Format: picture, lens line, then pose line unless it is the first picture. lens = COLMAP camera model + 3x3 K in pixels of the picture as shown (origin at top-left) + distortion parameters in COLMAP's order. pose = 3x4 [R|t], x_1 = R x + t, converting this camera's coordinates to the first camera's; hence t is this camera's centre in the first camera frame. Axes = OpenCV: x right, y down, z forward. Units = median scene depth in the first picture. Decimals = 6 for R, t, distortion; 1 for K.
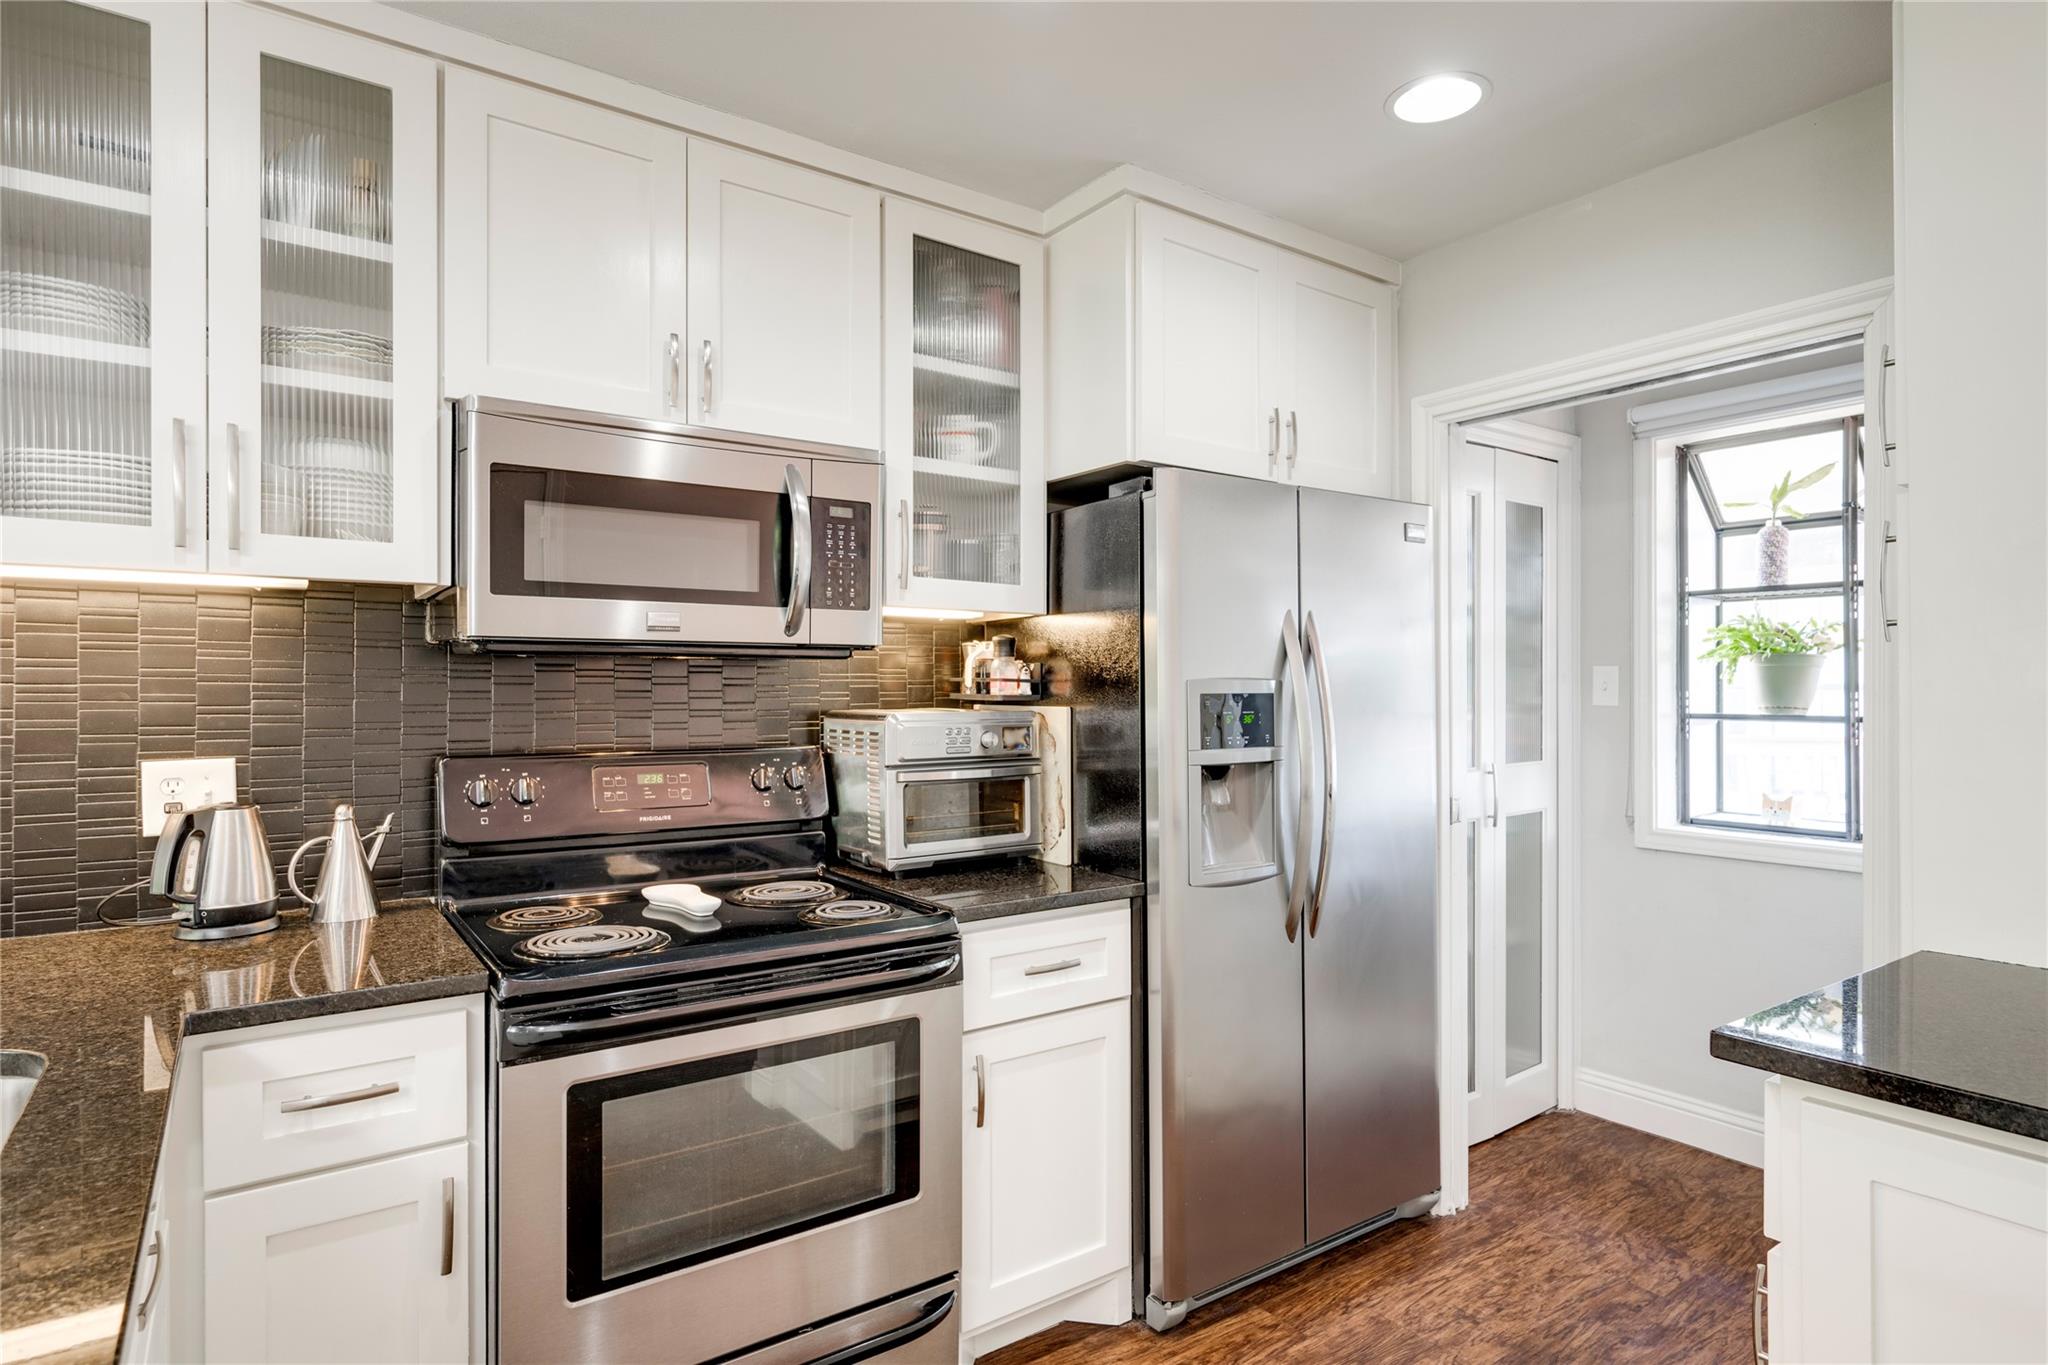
lens RADIAL K [[1099.0, 0, 1034.0], [0, 1099.0, 689.1], [0, 0, 1]] dist [-0.001110, 0.001131]
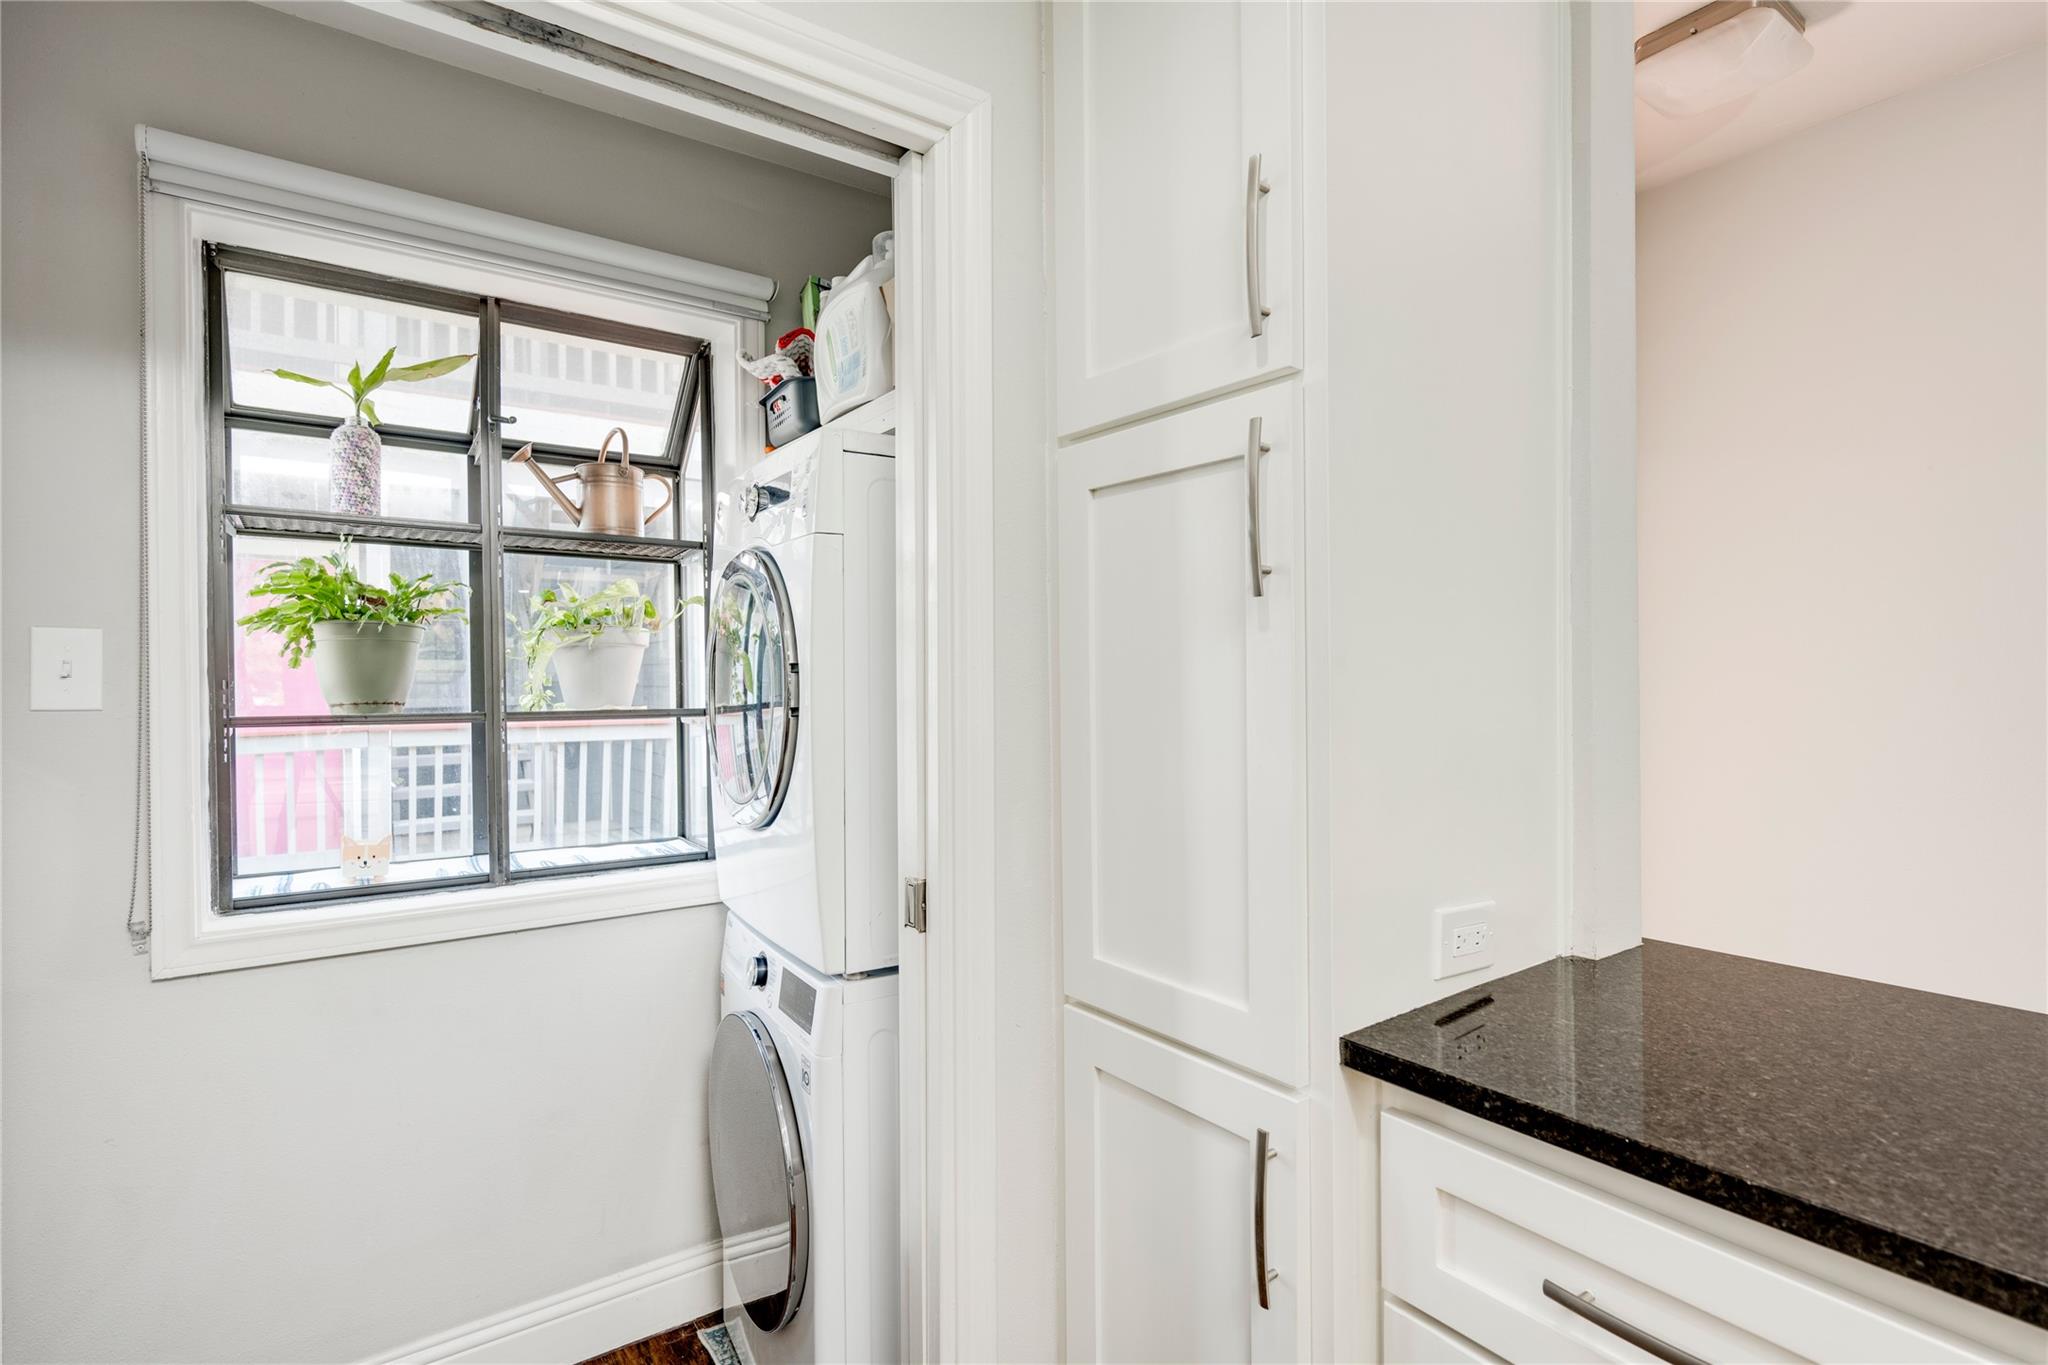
lens RADIAL K [[962.8, 0, 1020.3], [0, 962.8, 677.9], [0, 0, 1]] dist [-0.000173, 0.000093]
pose [[-0.016423, 0.004528, 0.999855, 0.122702], [0.007146, 0.999965, -0.004411, 0.009085], [-0.999840, 0.007073, -0.016454, 0.859480]]
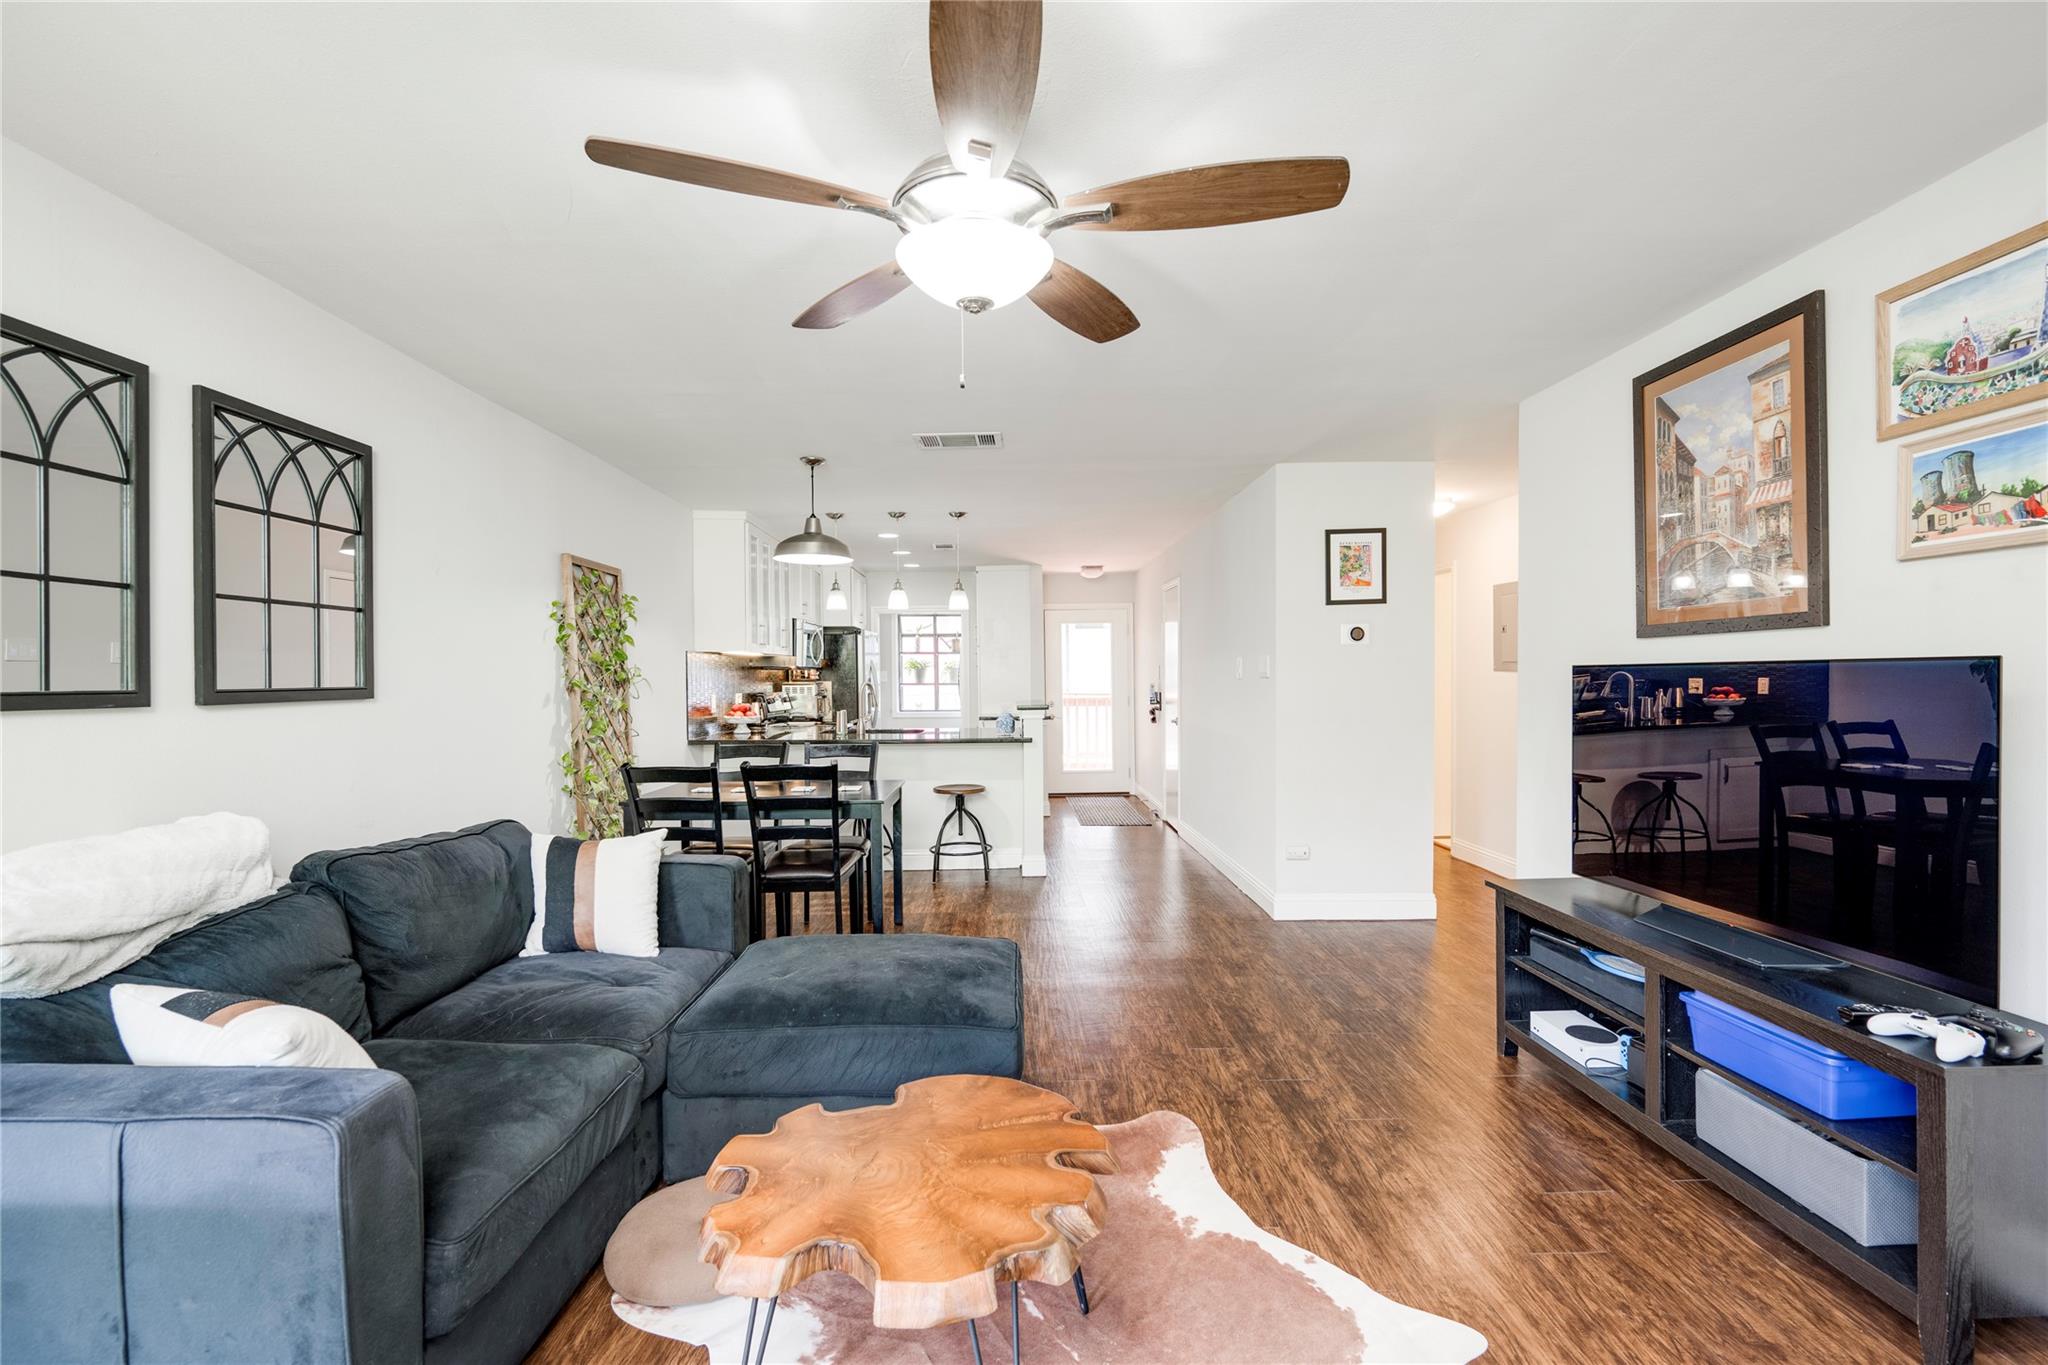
lens RADIAL K [[881.9, 0, 990.2], [0, 881.9, 685.0], [0, 0, 1]] dist [0.000331, -0.001168]
pose [[0.595609, -0.011577, 0.803191, -2.509912], [0.007621, 0.999933, 0.008762, 0.004040], [-0.803238, 0.000903, 0.595657, -1.623514]]
